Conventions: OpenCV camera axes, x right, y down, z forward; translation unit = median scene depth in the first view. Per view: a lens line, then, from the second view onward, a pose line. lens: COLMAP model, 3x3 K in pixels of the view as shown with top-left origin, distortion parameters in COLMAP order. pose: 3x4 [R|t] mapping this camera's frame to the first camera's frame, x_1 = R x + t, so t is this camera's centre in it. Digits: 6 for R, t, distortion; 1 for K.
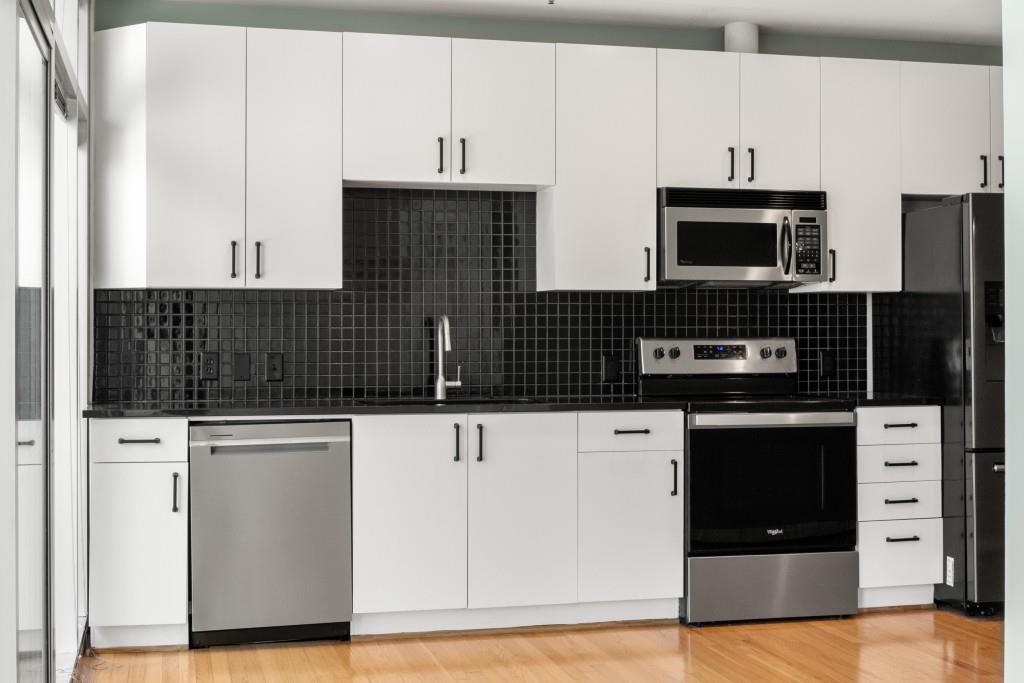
lens RADIAL K [[1345.1, 0, 513.1], [0, 1345.1, 330.7], [0, 0, 1]] dist [-0.003207, -0.033273]
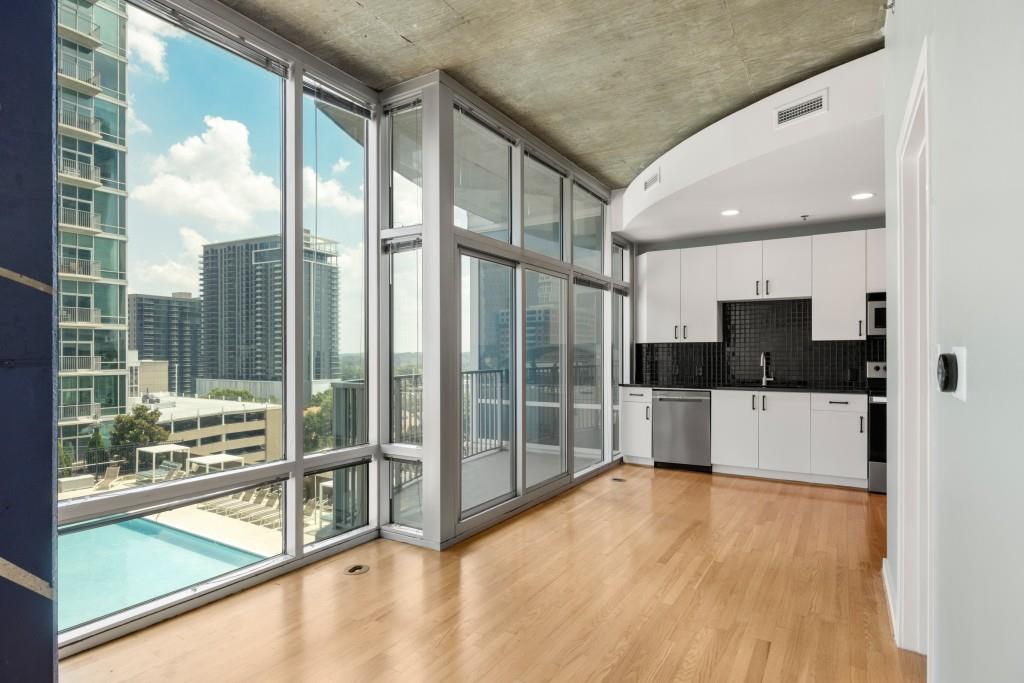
lens RADIAL K [[539.1, 0, 514.8], [0, 539.1, 355.1], [0, 0, 1]] dist [-0.013641, 0.000698]
pose [[0.702247, 0.001592, -0.711932, 0.332891], [0.001640, 0.999991, 0.003855, -0.009500], [0.711932, -0.003875, 0.702238, -0.027381]]
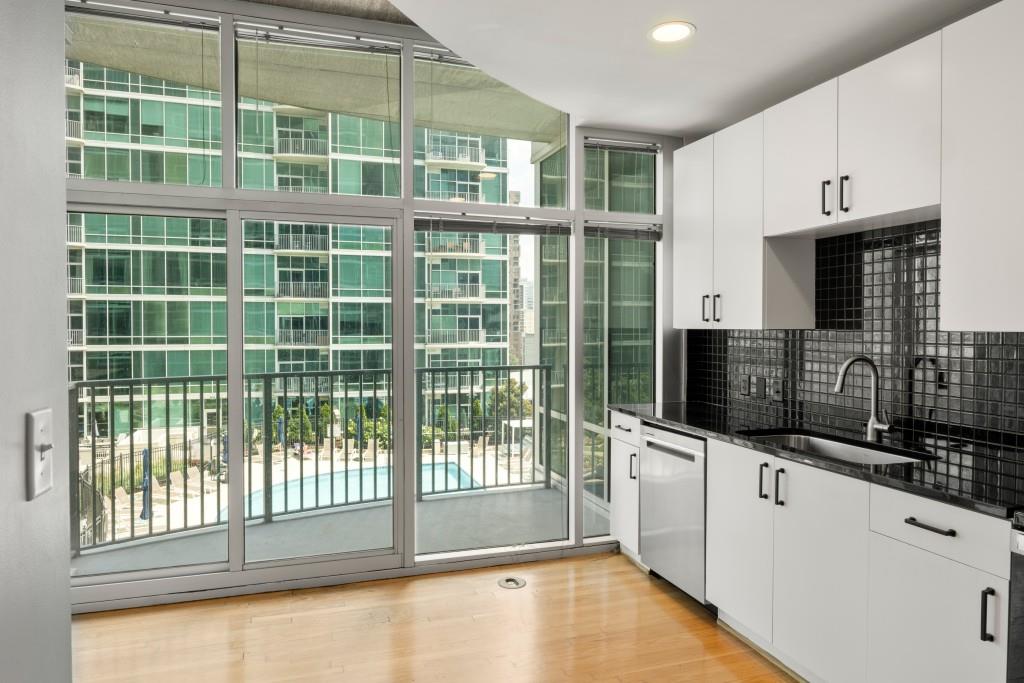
lens RADIAL K [[645.1, 0, 512.7], [0, 645.1, 335.8], [0, 0, 1]] dist [-0.004998, -0.002008]
pose [[0.073176, 0.016439, -0.997184, 0.402973], [0.002879, 0.999856, 0.016695, -0.034904], [0.997315, -0.004093, 0.073119, 0.708275]]
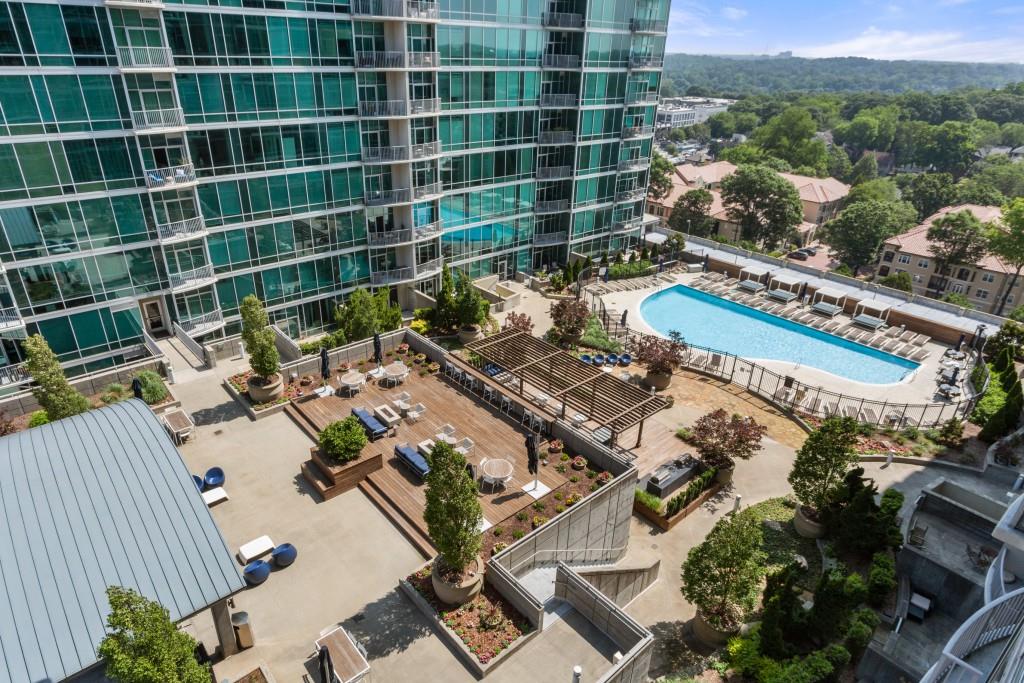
lens RADIAL K [[596.4, 0, 508.2], [0, 596.4, 339.1], [0, 0, 1]] dist [-0.017895, 0.003849]
pose [[0.456220, 0.403229, -0.793265, 1.265372], [-0.025016, 0.896902, 0.441522, -2.369480], [0.889516, -0.181586, 0.419271, -6.710483]]
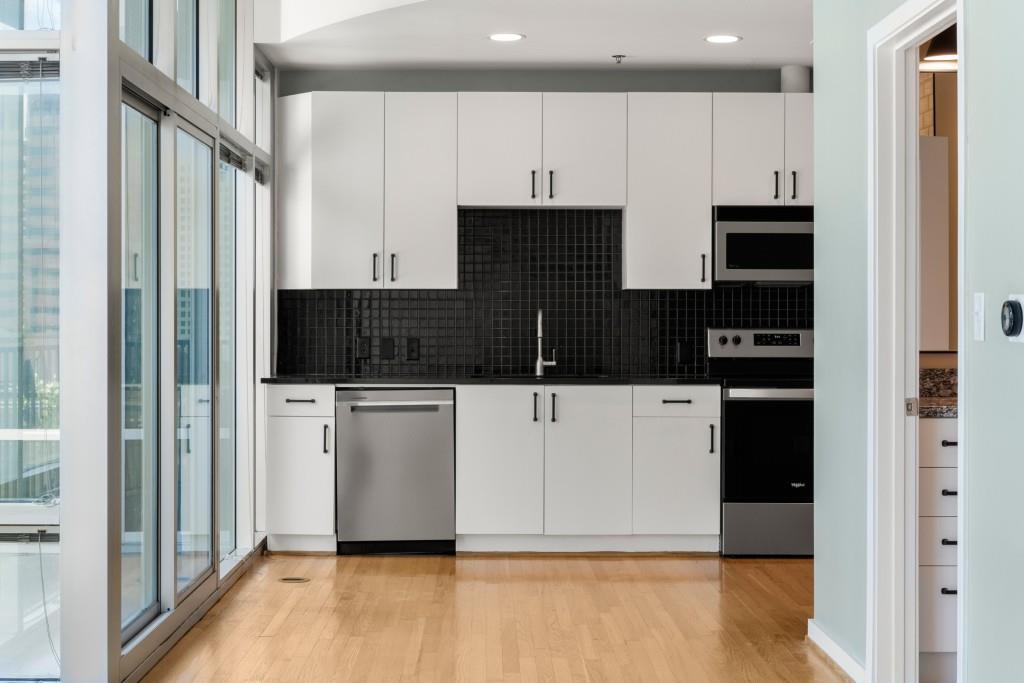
lens RADIAL K [[1535.6, 0, 525.5], [0, 1535.6, 340.3], [0, 0, 1]] dist [-0.000088, 0.013694]
pose [[0.975618, 0.005057, -0.219418, 0.253210], [-0.002307, 0.999916, 0.012790, -0.000612], [0.219464, -0.011972, 0.975547, -0.419039]]
